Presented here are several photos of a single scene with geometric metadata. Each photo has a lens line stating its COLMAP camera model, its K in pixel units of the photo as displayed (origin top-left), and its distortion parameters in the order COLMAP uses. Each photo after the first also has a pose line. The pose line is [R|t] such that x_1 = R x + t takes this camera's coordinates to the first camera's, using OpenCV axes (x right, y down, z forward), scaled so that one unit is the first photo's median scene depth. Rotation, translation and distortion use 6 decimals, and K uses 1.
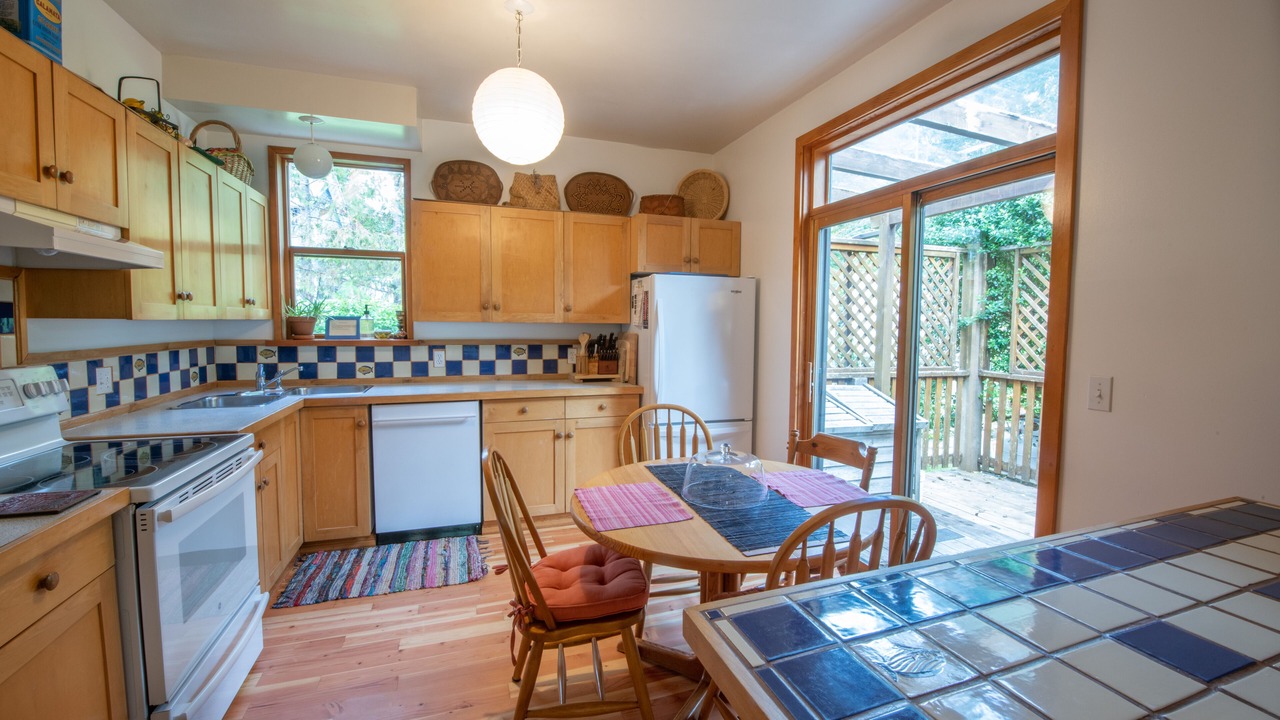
lens RADIAL K [[533.1, 0, 640.0], [0, 533.1, 360.0], [0, 0, 1]] dist [-0.001478, -0.000635]
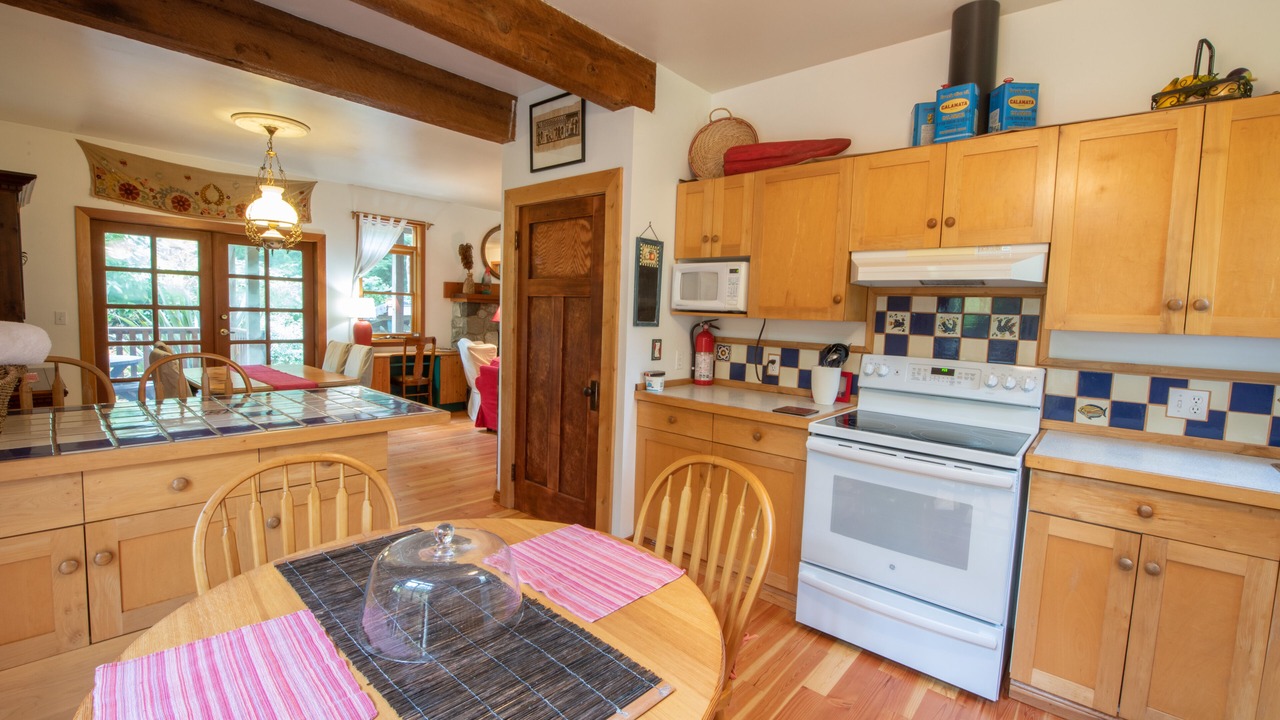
lens RADIAL K [[533.1, 0, 640.0], [0, 533.1, 360.0], [0, 0, 1]] dist [-0.001478, -0.000635]
pose [[-0.125496, 0.013880, -0.991997, 0.321599], [-0.102716, 0.994347, 0.026908, -0.005770], [0.986762, 0.105271, -0.123361, 0.566702]]
